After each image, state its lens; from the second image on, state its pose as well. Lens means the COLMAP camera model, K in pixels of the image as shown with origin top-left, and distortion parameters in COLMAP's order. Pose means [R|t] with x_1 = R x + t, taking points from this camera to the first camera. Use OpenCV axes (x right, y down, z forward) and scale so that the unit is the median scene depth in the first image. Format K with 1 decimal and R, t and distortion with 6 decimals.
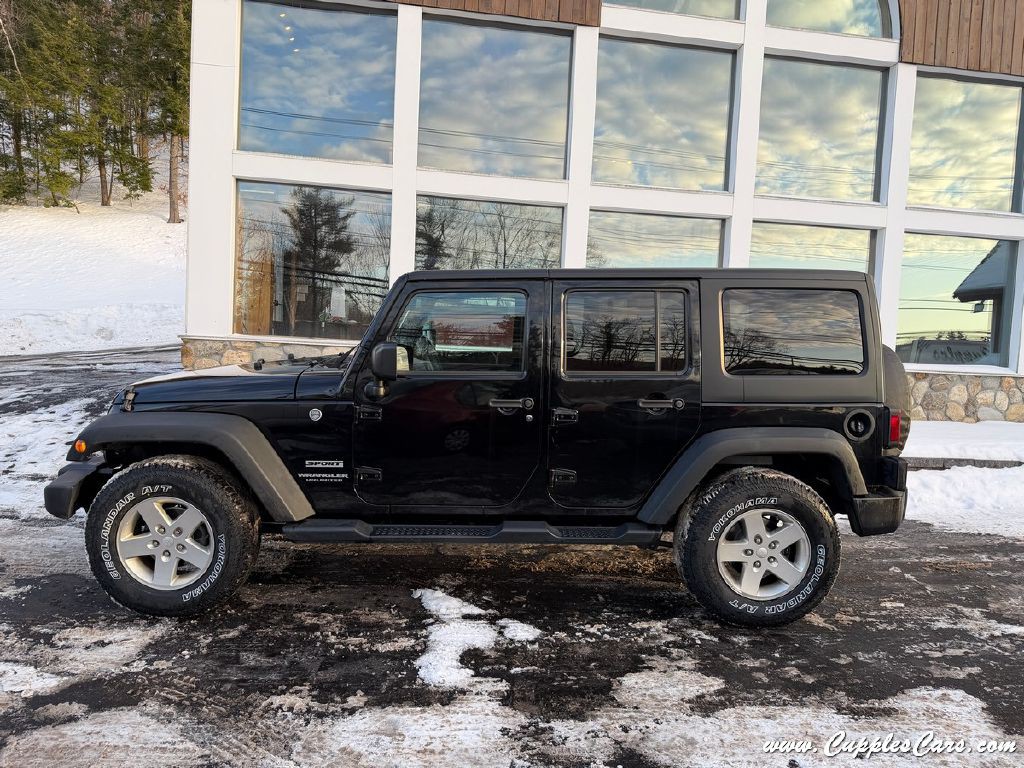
lens RADIAL K [[711.0, 0, 532.5], [0, 711.0, 379.0], [0, 0, 1]] dist [0.026180, -0.026132]
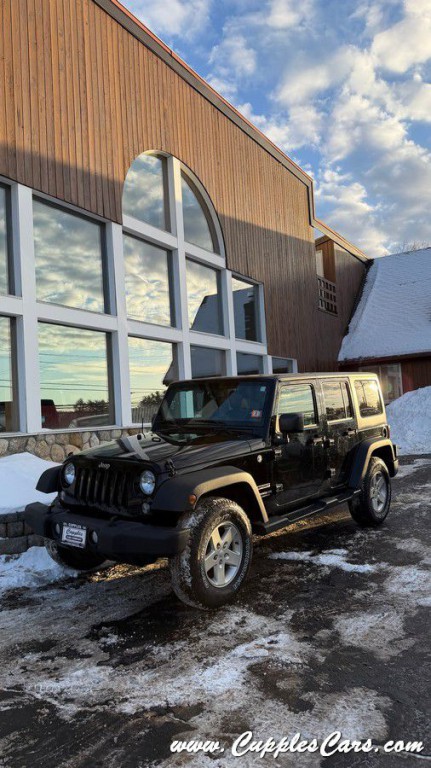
lens RADIAL K [[525.8, 0, 209.6], [0, 525.8, 381.6], [0, 0, 1]] dist [-0.002489, -0.014828]
pose [[0.664791, -0.029932, 0.746430, -1.319423], [0.123822, 0.989790, -0.070589, -0.060425], [-0.736696, 0.139352, 0.661710, 0.213344]]
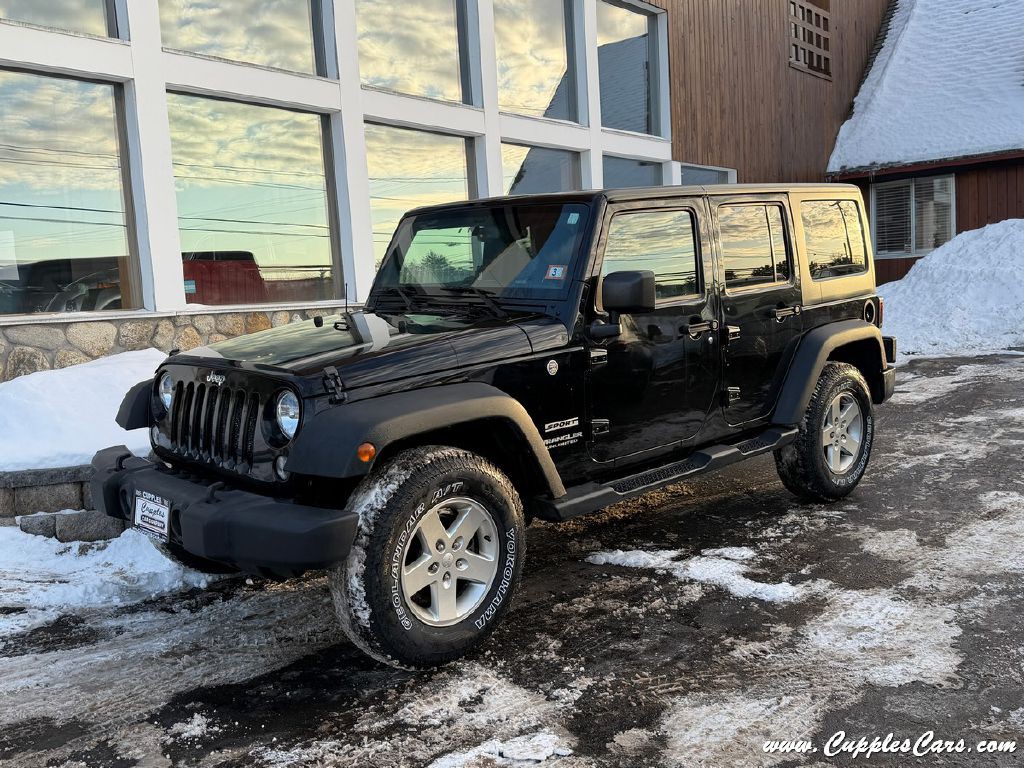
lens RADIAL K [[912.5, 0, 514.2], [0, 912.5, 374.7], [0, 0, 1]] dist [0.038667, -0.059854]
pose [[0.750086, -0.144808, 0.645292, -1.014772], [0.123622, 0.989236, 0.078293, -0.029765], [-0.649684, 0.021046, 0.759913, 0.219254]]
